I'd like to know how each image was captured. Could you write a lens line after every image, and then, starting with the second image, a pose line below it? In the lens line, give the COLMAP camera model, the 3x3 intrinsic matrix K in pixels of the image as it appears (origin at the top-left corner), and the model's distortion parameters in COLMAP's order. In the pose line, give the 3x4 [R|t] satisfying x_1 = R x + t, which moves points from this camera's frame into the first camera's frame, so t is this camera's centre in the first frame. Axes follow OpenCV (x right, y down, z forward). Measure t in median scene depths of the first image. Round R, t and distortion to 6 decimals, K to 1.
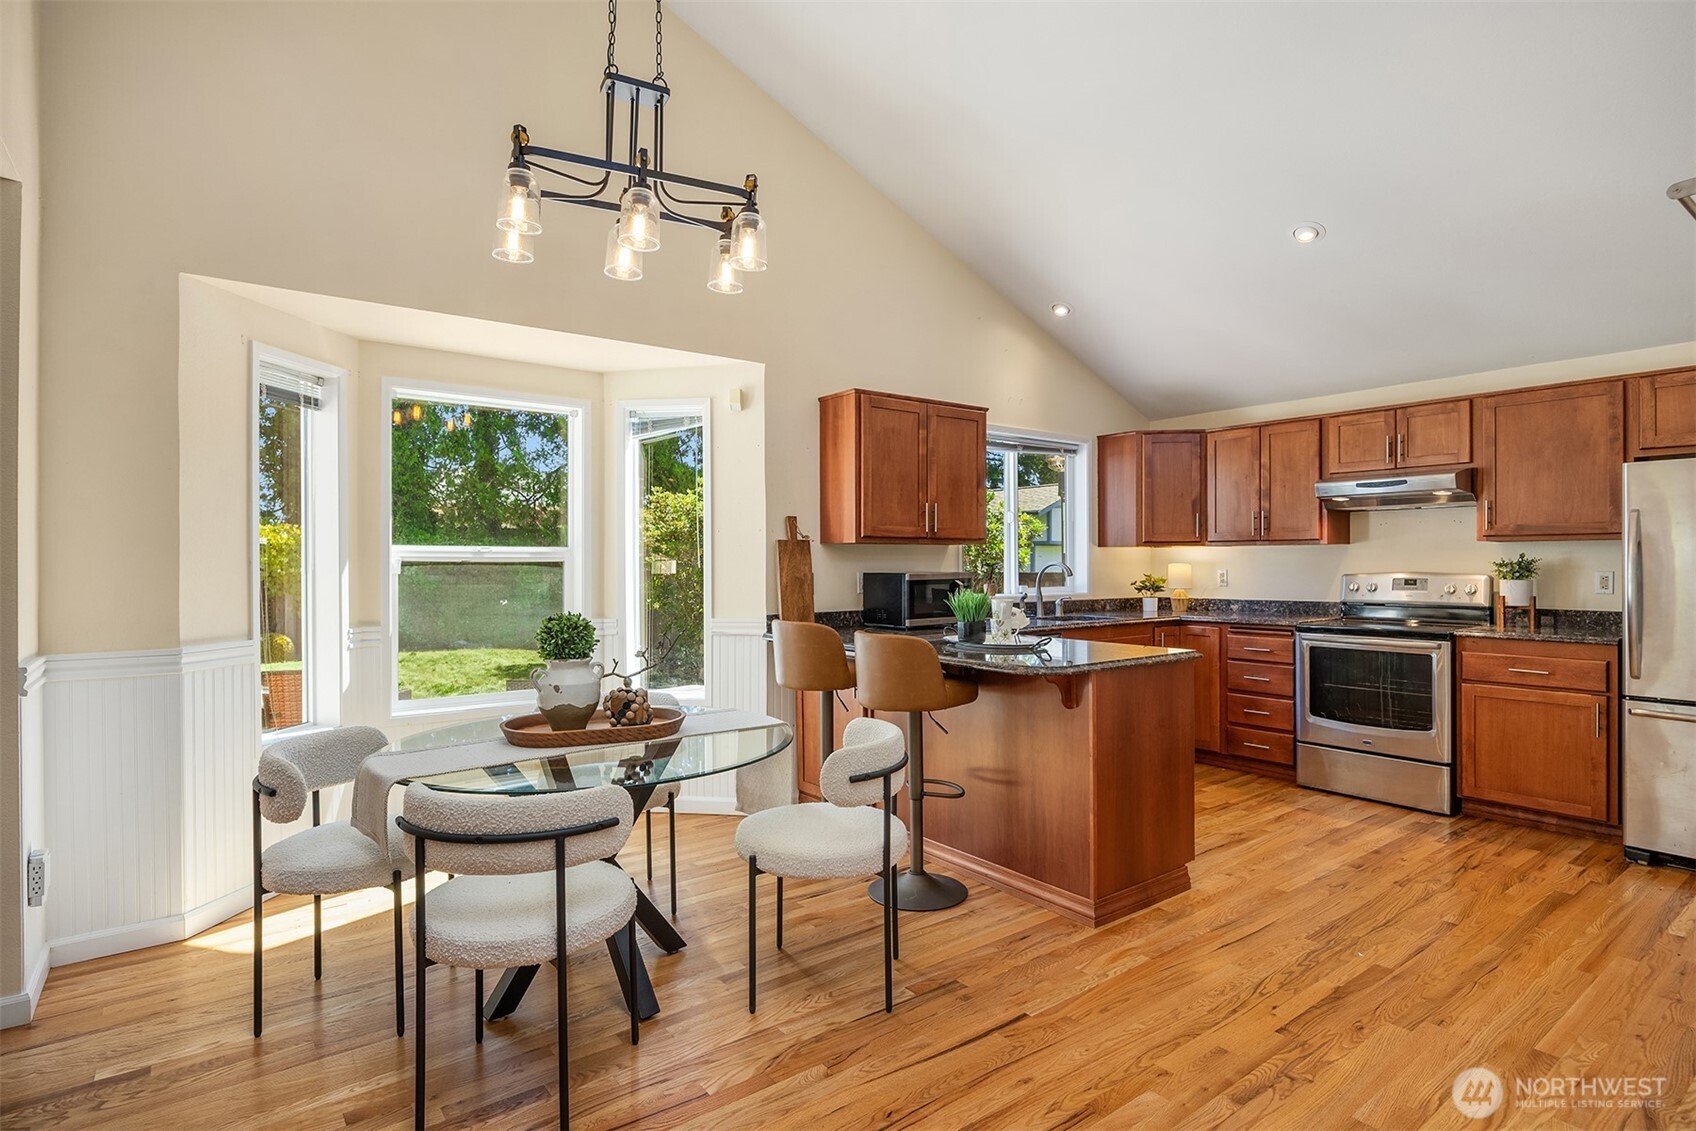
lens RADIAL K [[872.6, 0, 882.5], [0, 872.6, 543.6], [0, 0, 1]] dist [-0.006170, -0.001496]
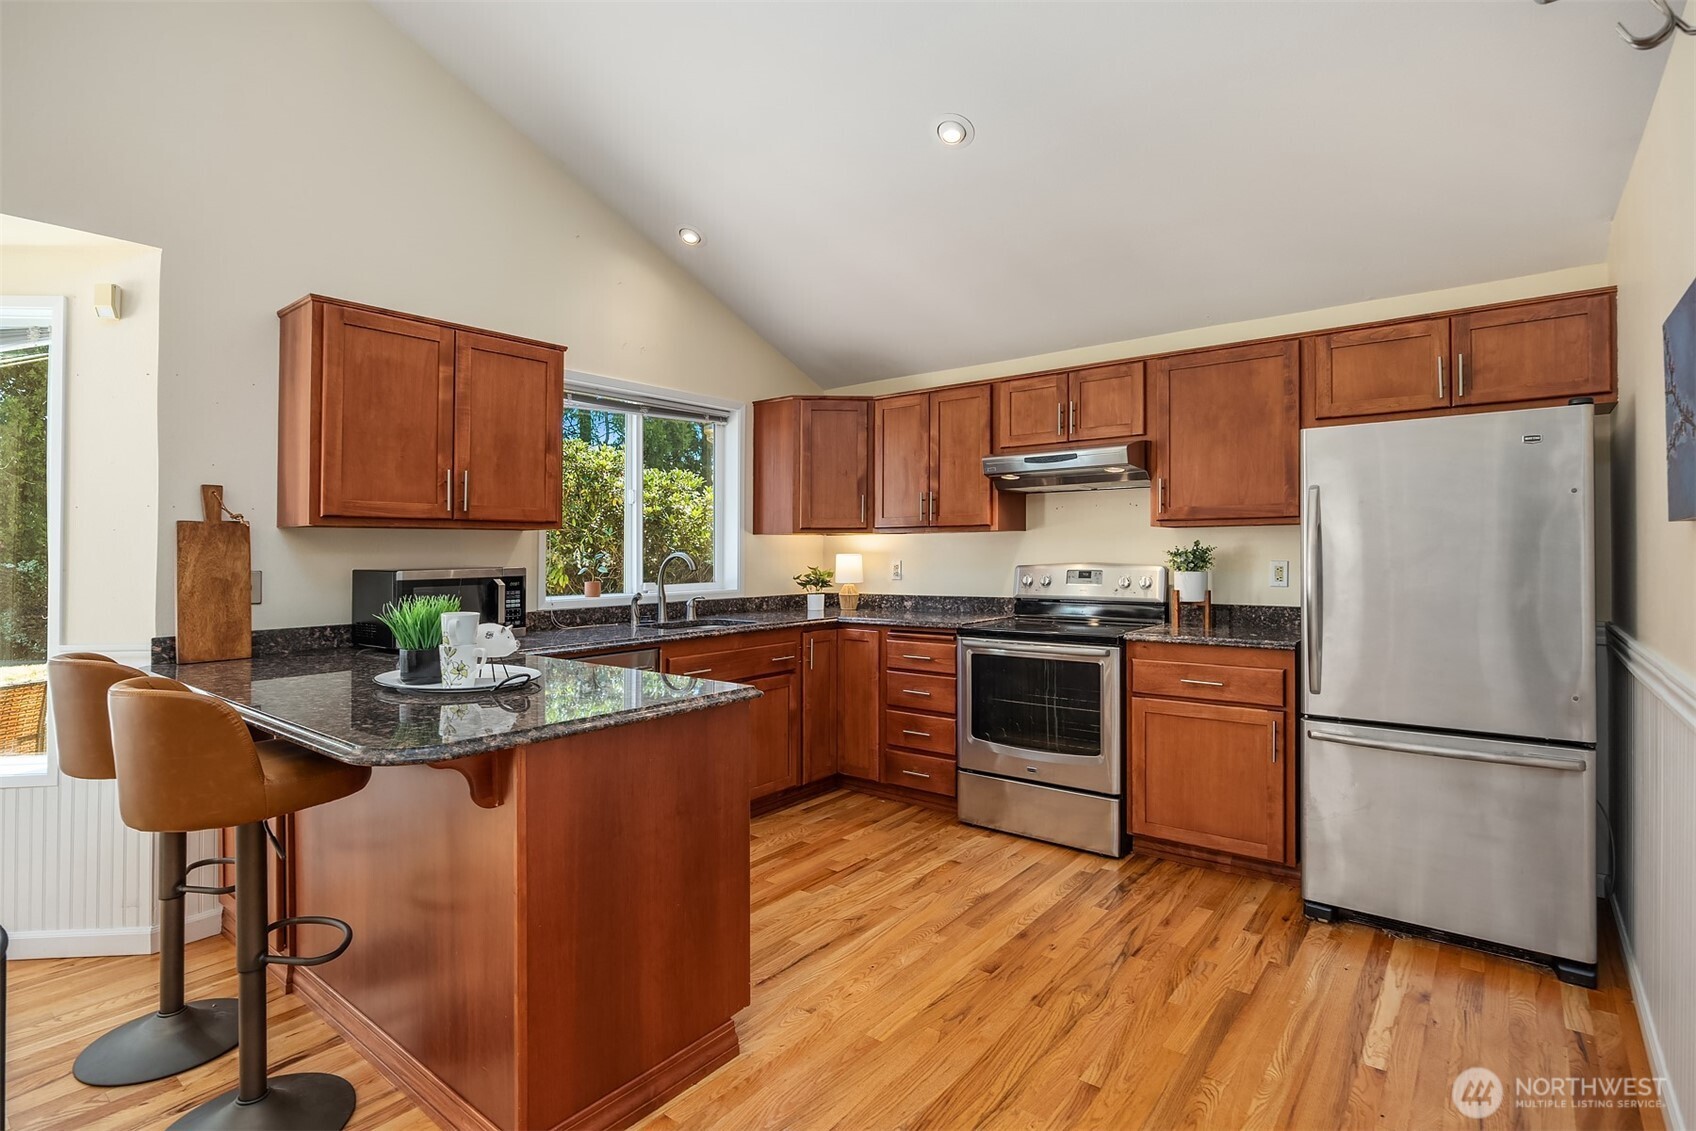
lens RADIAL K [[825.5, 0, 864.0], [0, 825.5, 531.8], [0, 0, 1]] dist [-0.007527, -0.000282]
pose [[0.972436, 0.001458, 0.233167, 0.228938], [-0.000572, 0.999992, -0.003867, 0.005889], [-0.233170, 0.003627, 0.972429, 0.287894]]
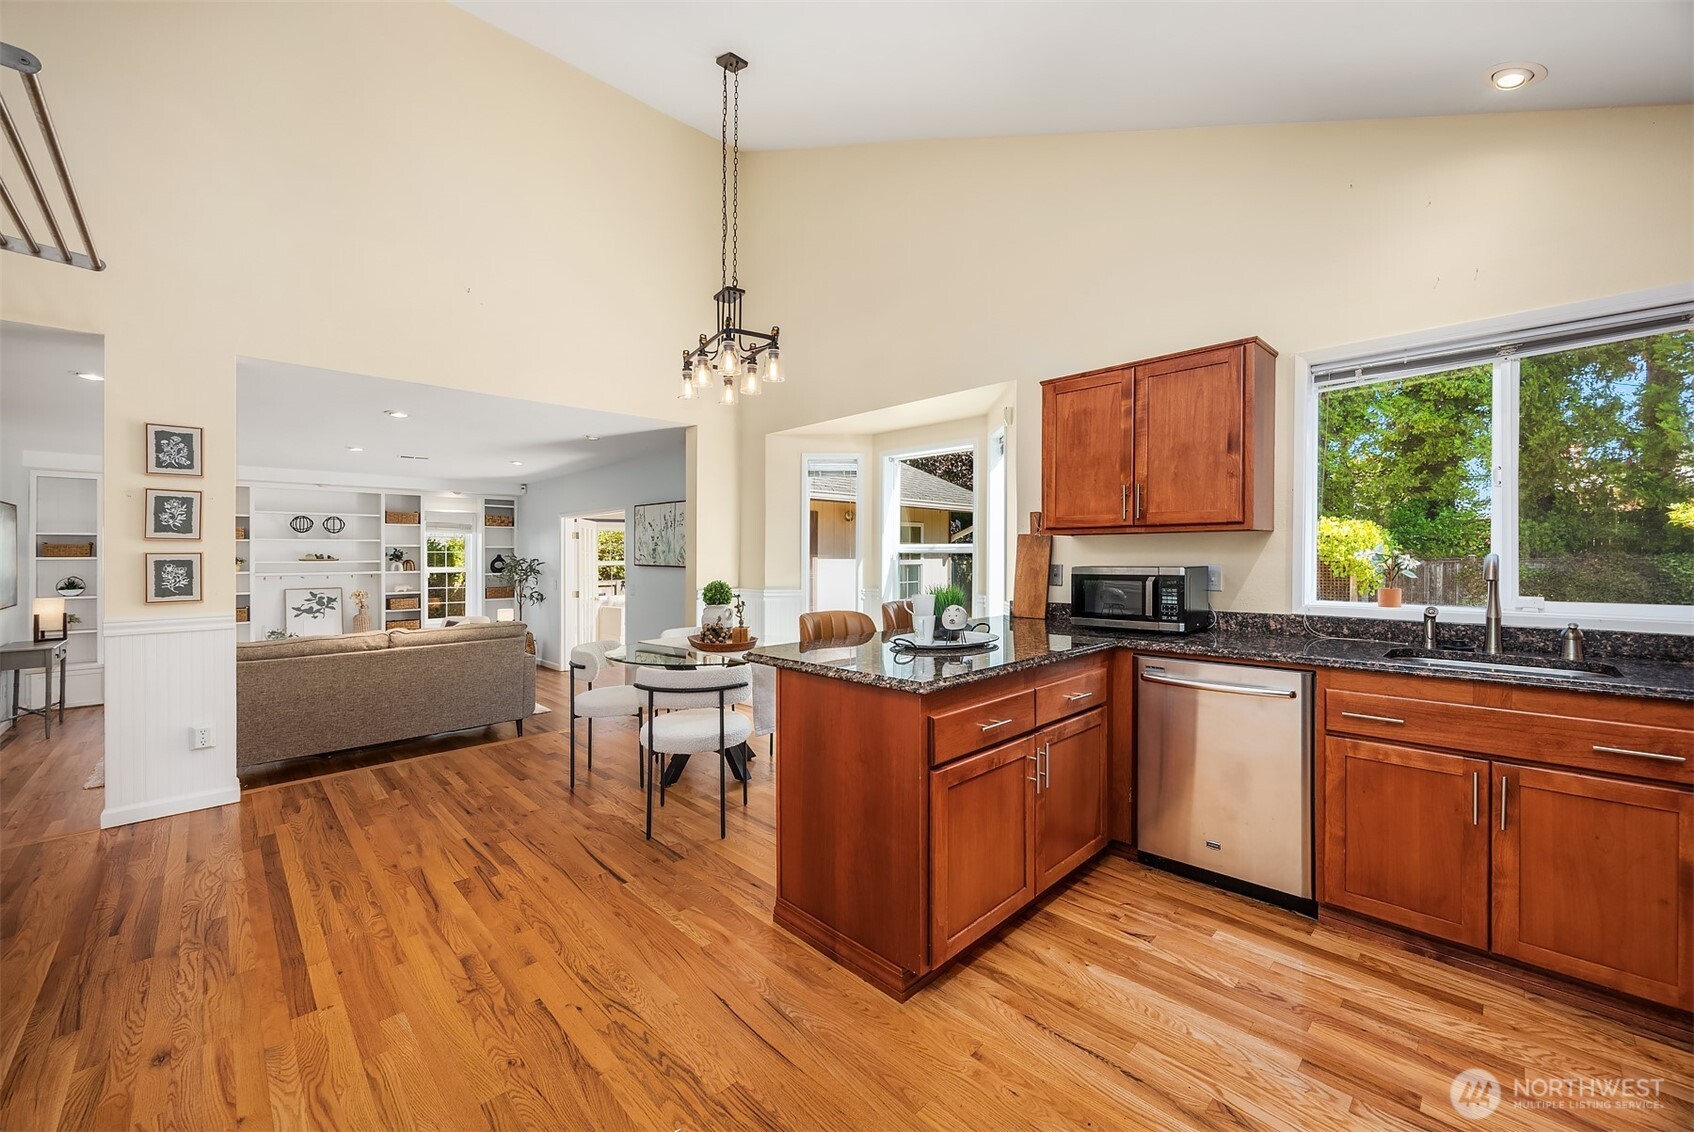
lens RADIAL K [[655.5, 0, 850.2], [0, 655.5, 542.9], [0, 0, 1]] dist [-0.002799, -0.000280]
pose [[0.107009, -0.013519, -0.994166, 0.681984], [0.024878, 0.999631, -0.010916, 0.010534], [0.993947, -0.023565, 0.107306, 0.686507]]
